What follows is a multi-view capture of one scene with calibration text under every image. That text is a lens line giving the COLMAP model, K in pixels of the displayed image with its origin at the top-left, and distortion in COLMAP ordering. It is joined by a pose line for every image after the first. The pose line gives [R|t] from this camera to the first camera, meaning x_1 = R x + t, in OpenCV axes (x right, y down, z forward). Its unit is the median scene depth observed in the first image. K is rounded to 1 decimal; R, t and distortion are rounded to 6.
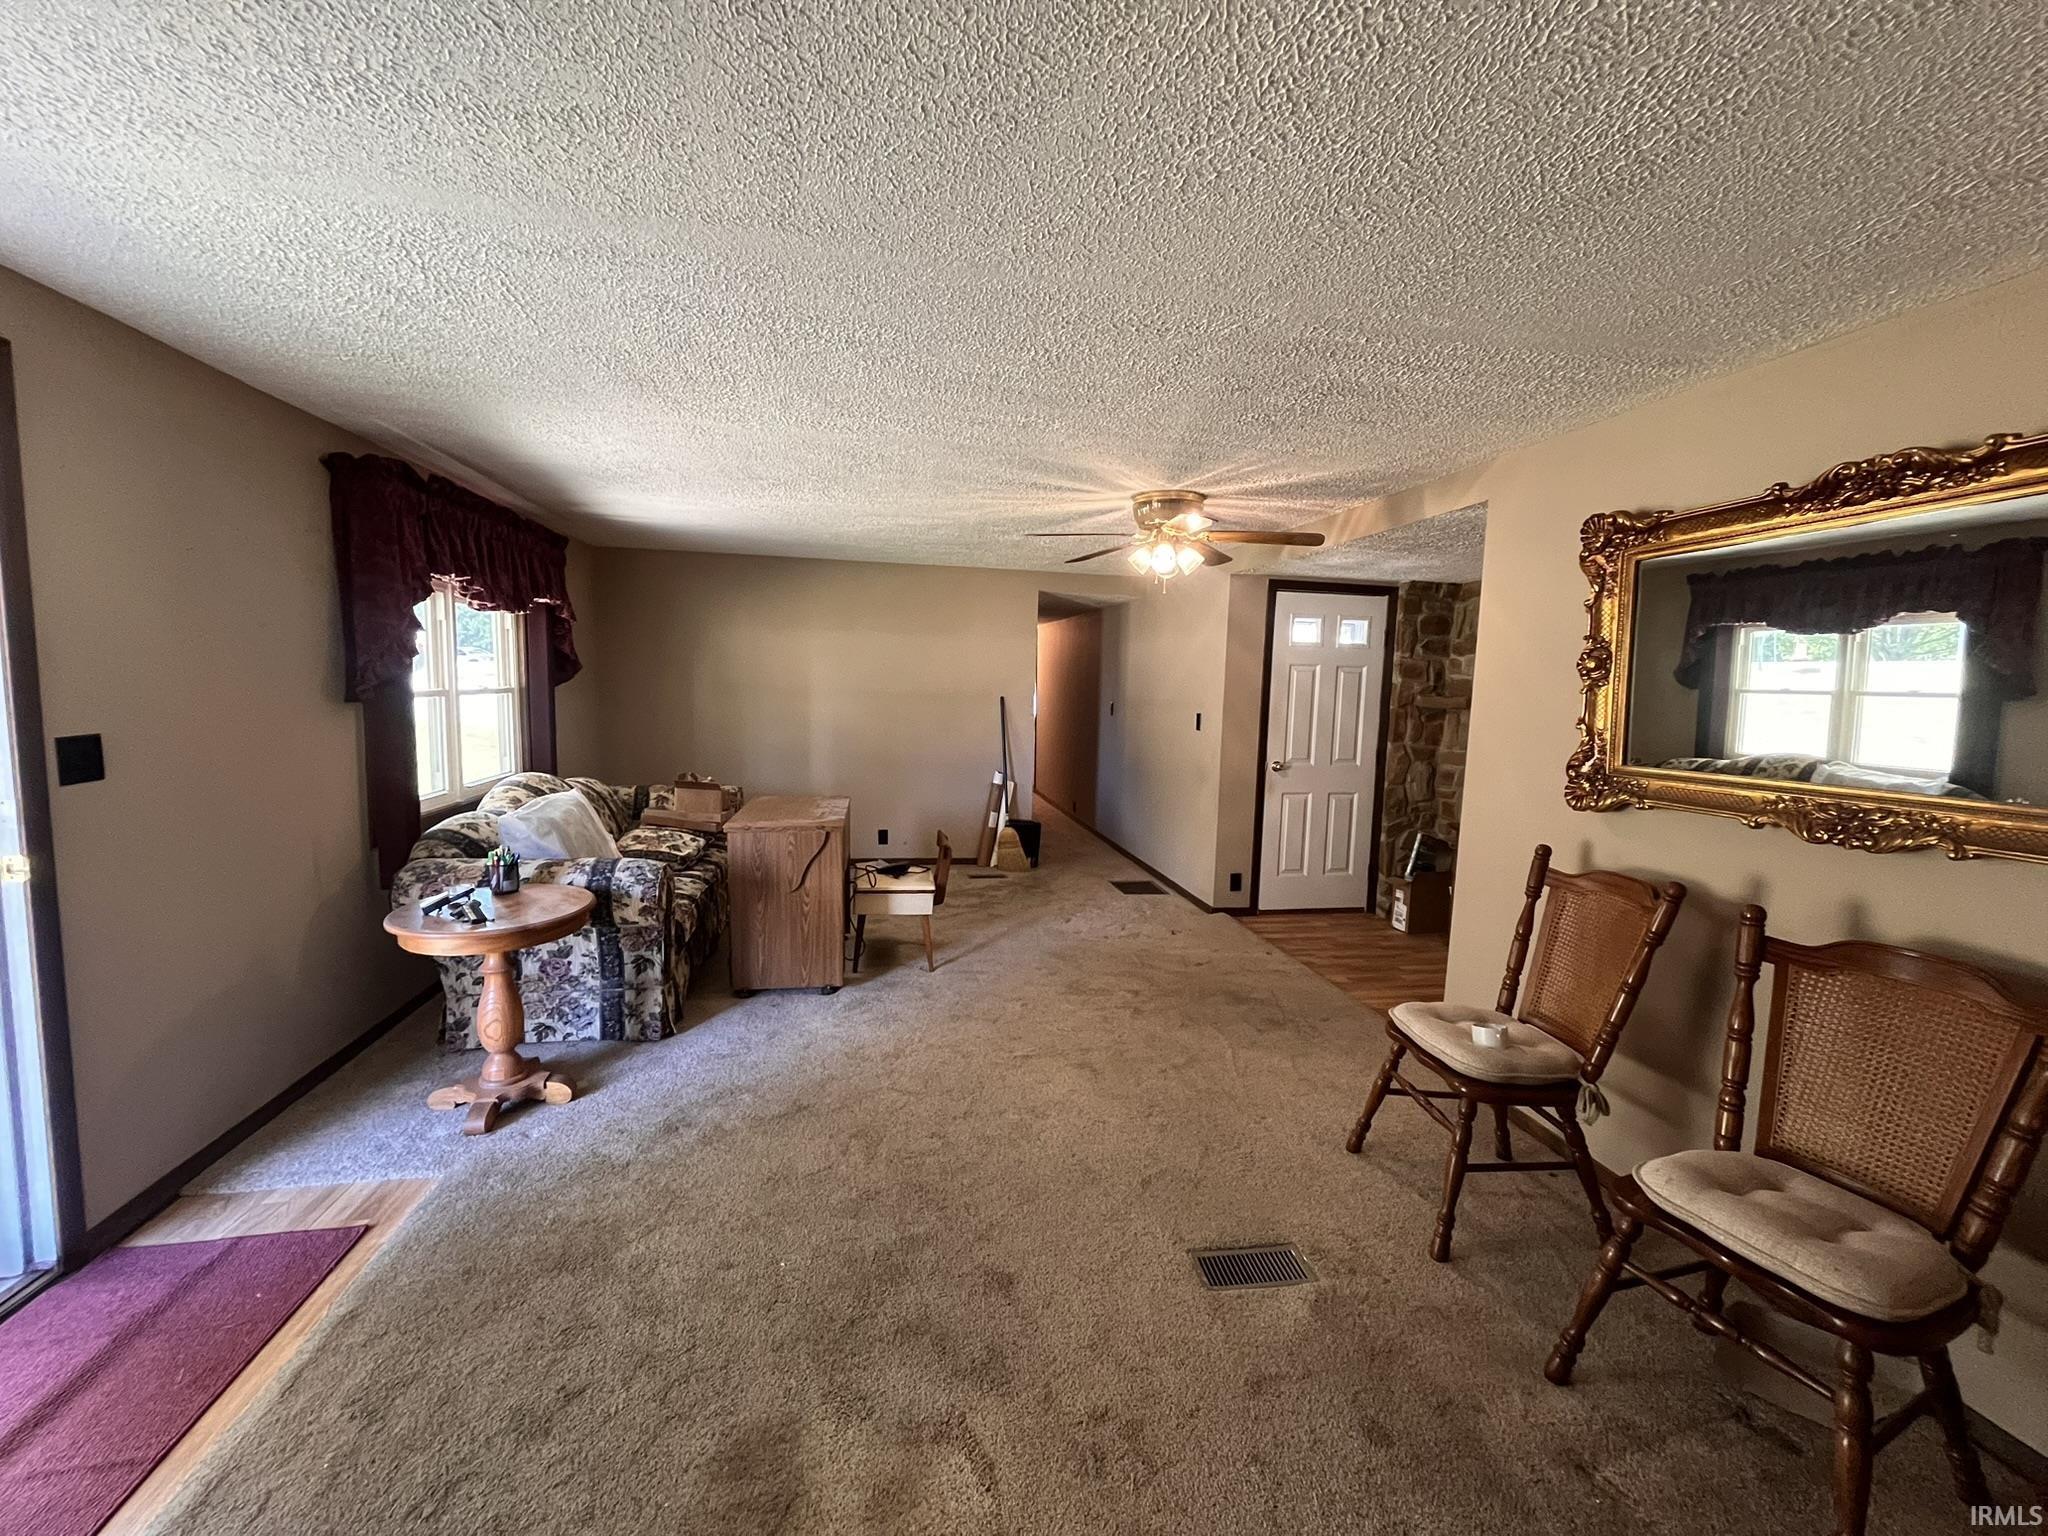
lens RADIAL K [[825.4, 0, 1019.0], [0, 825.4, 762.1], [0, 0, 1]] dist [0.000789, -0.000002]
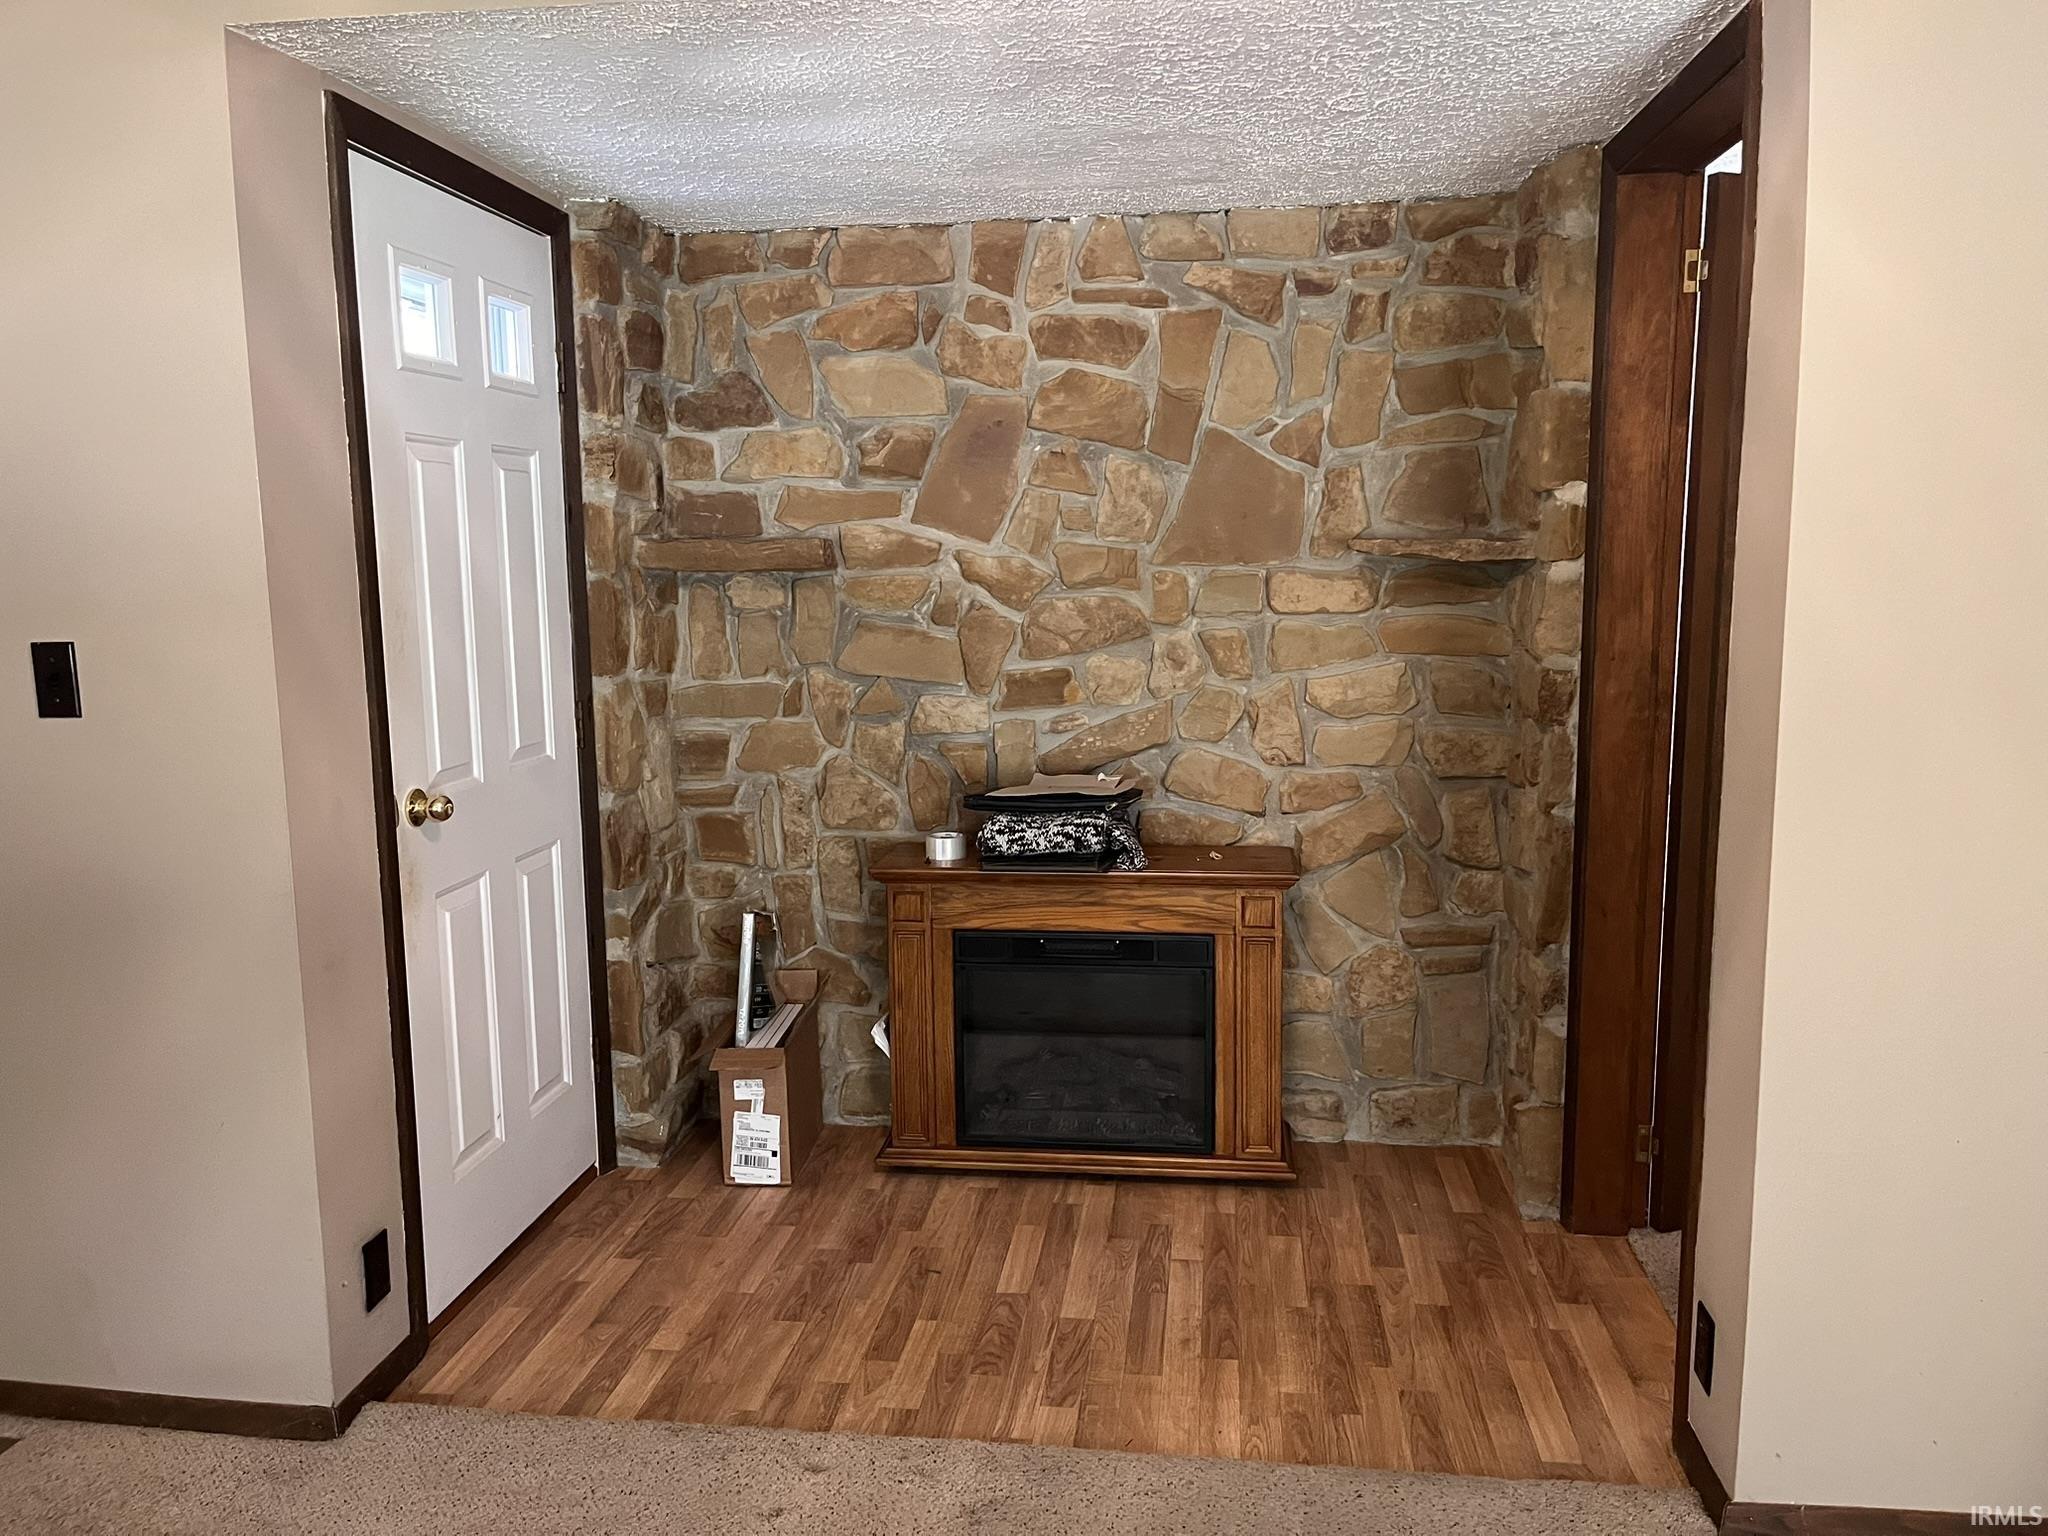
lens RADIAL K [[1562.7, 0, 1020.0], [0, 1562.7, 769.8], [0, 0, 1]] dist [0.060800, -0.067868]
pose [[0.311831, -0.163074, 0.936039, -0.118749], [0.111639, 0.984626, 0.134347, -0.055641], [-0.943556, 0.062605, 0.325242, 0.637528]]
